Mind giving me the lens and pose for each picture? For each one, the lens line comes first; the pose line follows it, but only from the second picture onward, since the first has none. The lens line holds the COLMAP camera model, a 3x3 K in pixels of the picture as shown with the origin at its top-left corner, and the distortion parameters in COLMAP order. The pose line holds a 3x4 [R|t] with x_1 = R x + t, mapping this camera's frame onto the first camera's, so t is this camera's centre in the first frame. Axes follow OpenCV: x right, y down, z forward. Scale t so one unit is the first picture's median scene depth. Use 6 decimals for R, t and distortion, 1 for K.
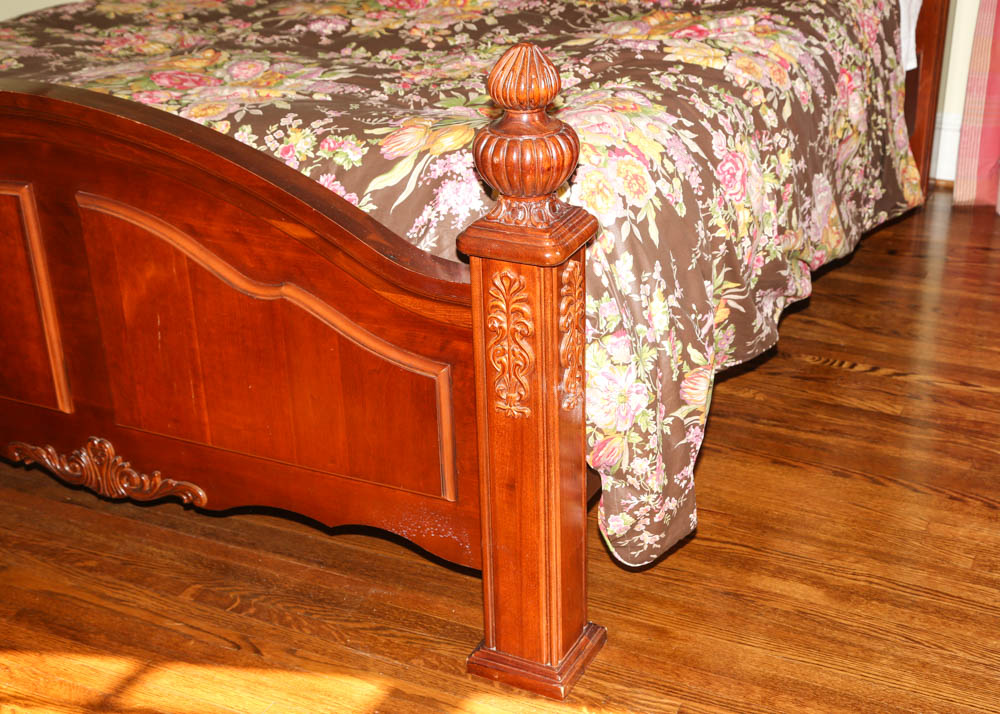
lens RADIAL K [[1464.4, 0, 501.7], [0, 1464.4, 360.0], [0, 0, 1]] dist [0.111674, 0.113609]
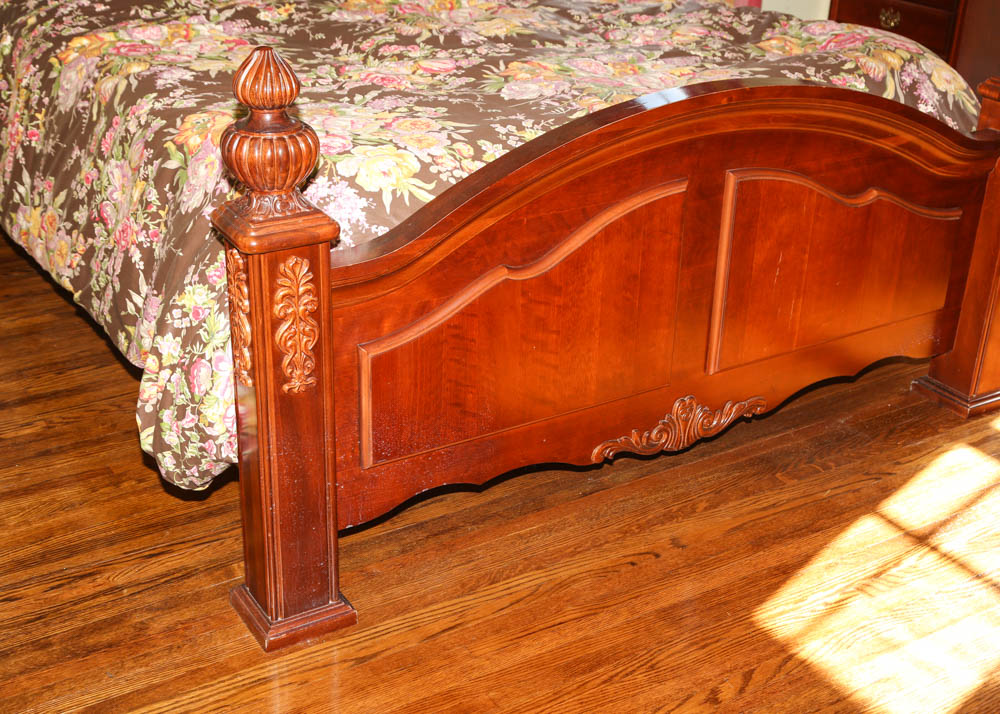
lens RADIAL K [[1409.6, 0, 500.0], [0, 1409.6, 357.0], [0, 0, 1]] dist [0.094464, 0.061936]
pose [[0.508418, -0.344949, 0.789000, -0.989280], [0.329185, 0.924523, 0.192078, -0.192799], [-0.795706, 0.162071, 0.583596, 0.397034]]
